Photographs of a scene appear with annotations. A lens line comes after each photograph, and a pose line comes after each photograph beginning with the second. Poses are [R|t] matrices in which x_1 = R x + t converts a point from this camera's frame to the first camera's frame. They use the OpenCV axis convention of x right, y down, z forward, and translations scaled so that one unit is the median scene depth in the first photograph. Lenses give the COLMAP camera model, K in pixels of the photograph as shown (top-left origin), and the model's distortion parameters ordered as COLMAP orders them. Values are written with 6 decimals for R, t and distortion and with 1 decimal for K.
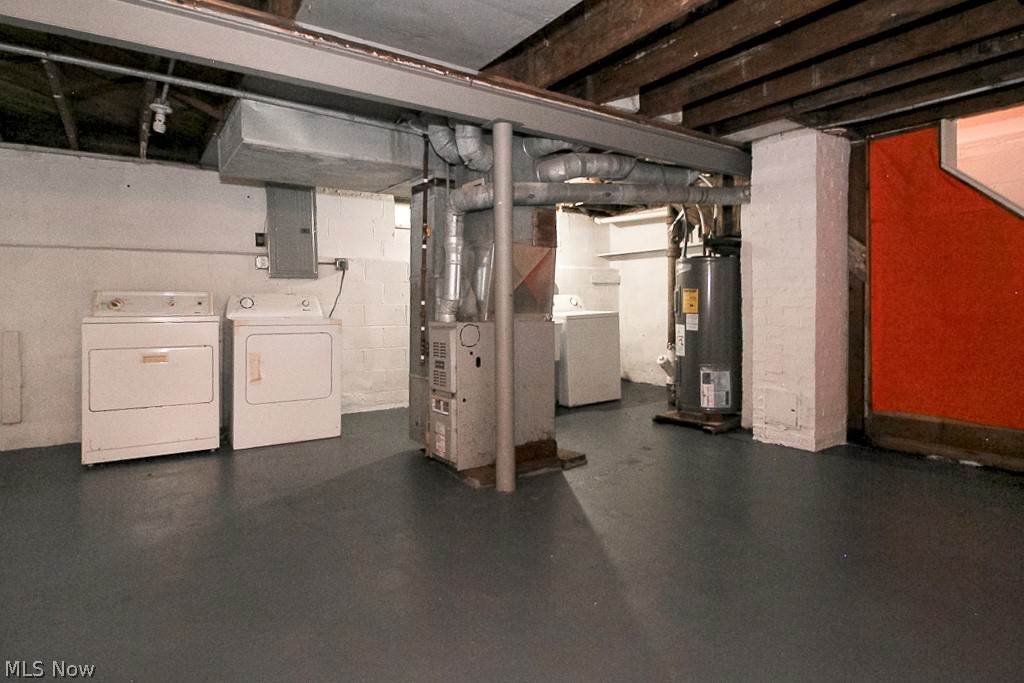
lens RADIAL K [[522.2, 0, 509.6], [0, 522.2, 313.2], [0, 0, 1]] dist [0.014983, -0.006035]
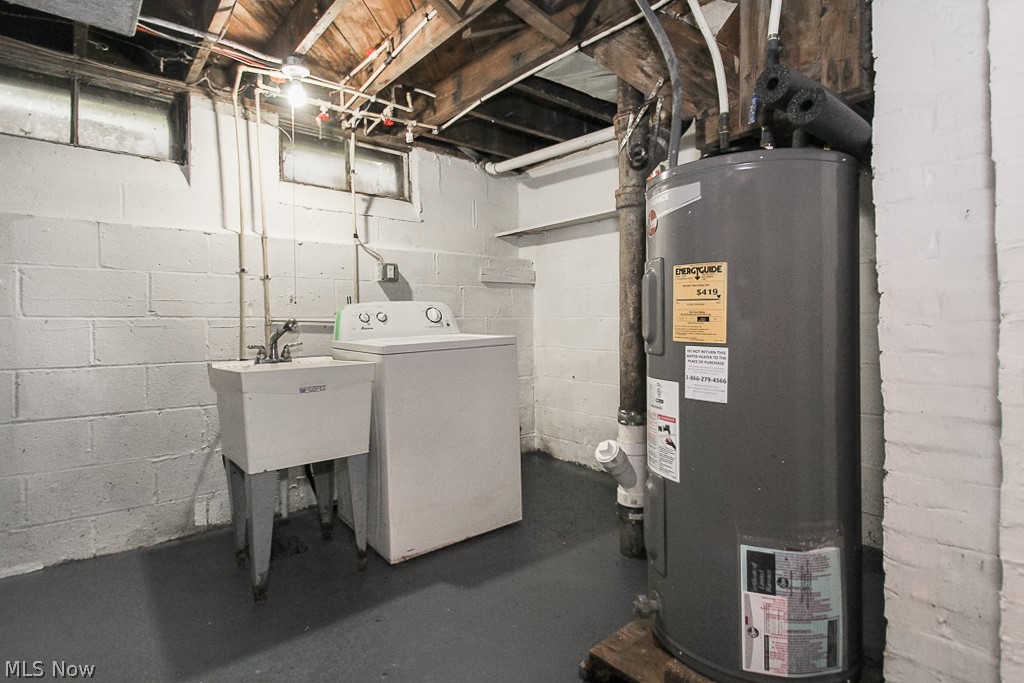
lens RADIAL K [[522.2, 0, 524.0], [0, 522.2, 323.1], [0, 0, 1]] dist [0.014983, -0.006035]
pose [[0.991469, 0.000172, 0.130341, 0.205185], [0.002334, 0.999815, -0.019078, -0.006678], [-0.130320, 0.019219, 0.991286, 0.711419]]
